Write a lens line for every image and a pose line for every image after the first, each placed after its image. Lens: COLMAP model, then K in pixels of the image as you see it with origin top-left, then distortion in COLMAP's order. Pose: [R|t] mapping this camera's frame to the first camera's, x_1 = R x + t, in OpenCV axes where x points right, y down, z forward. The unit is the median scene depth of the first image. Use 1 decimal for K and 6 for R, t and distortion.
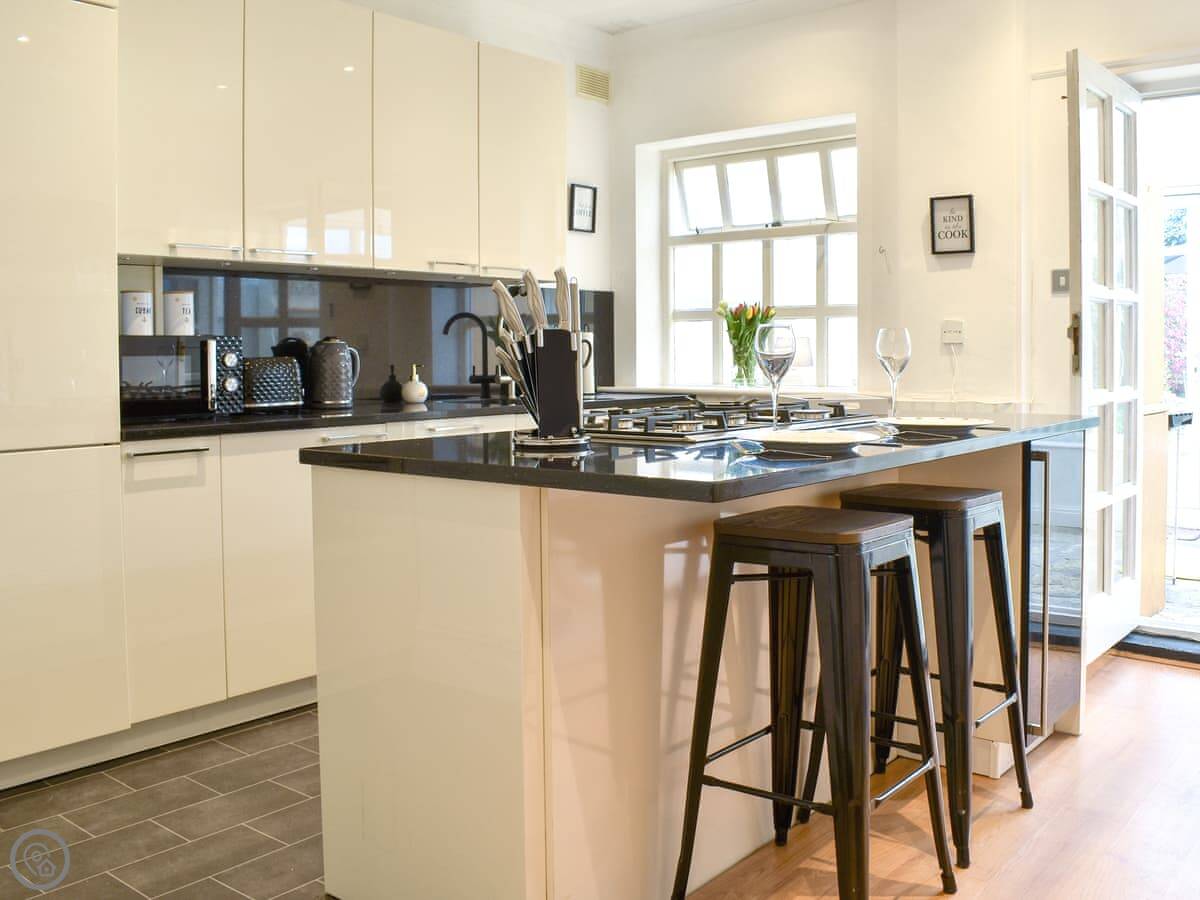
lens RADIAL K [[1143.9, 0, 600.0], [0, 1143.9, 450.0], [0, 0, 1]] dist [-0.051498, 0.002170]
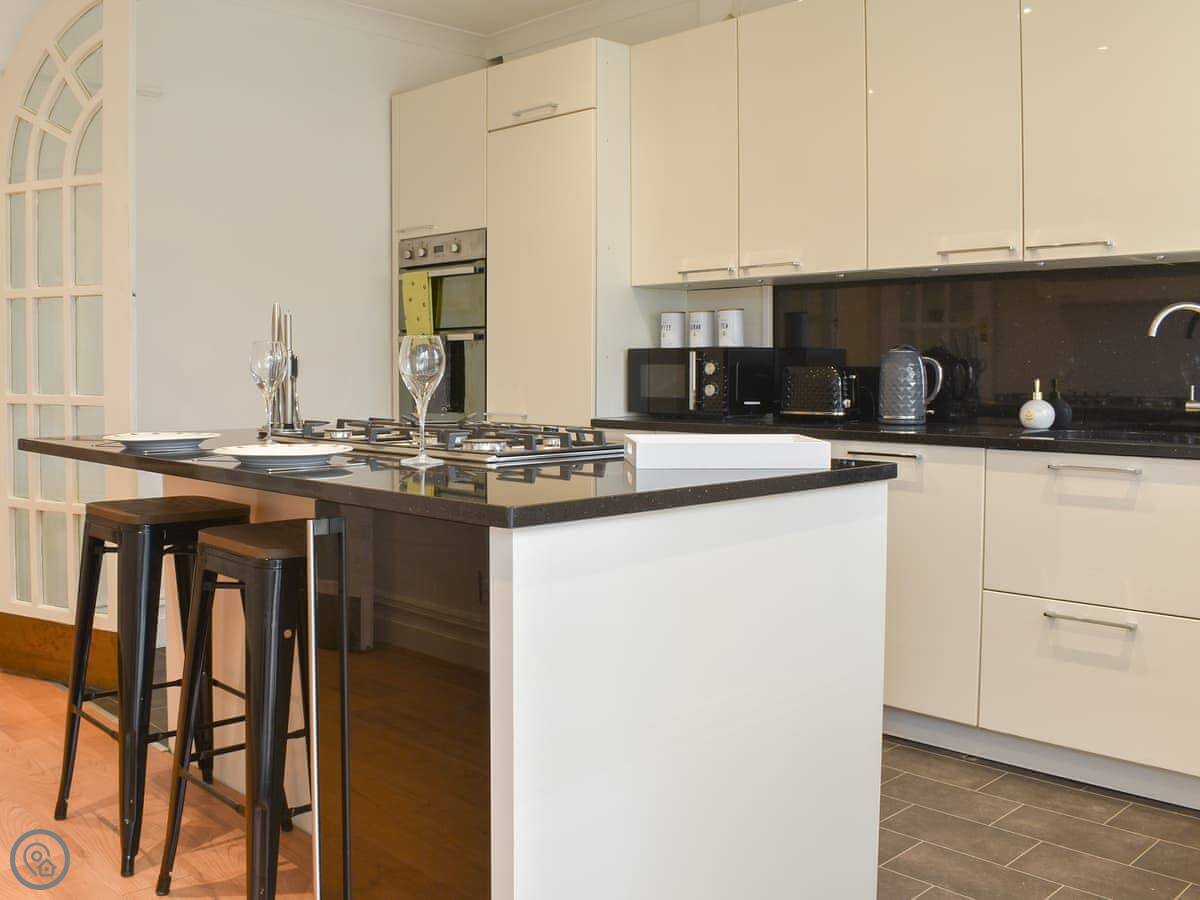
lens RADIAL K [[1152.5, 0, 600.0], [0, 1152.5, 450.0], [0, 0, 1]] dist [-0.107445, -0.011554]
pose [[-0.113223, 0.082887, -0.990106, 0.703943], [-0.080757, 0.992449, 0.092318, -0.081236], [0.990282, 0.090410, -0.105675, 0.867626]]
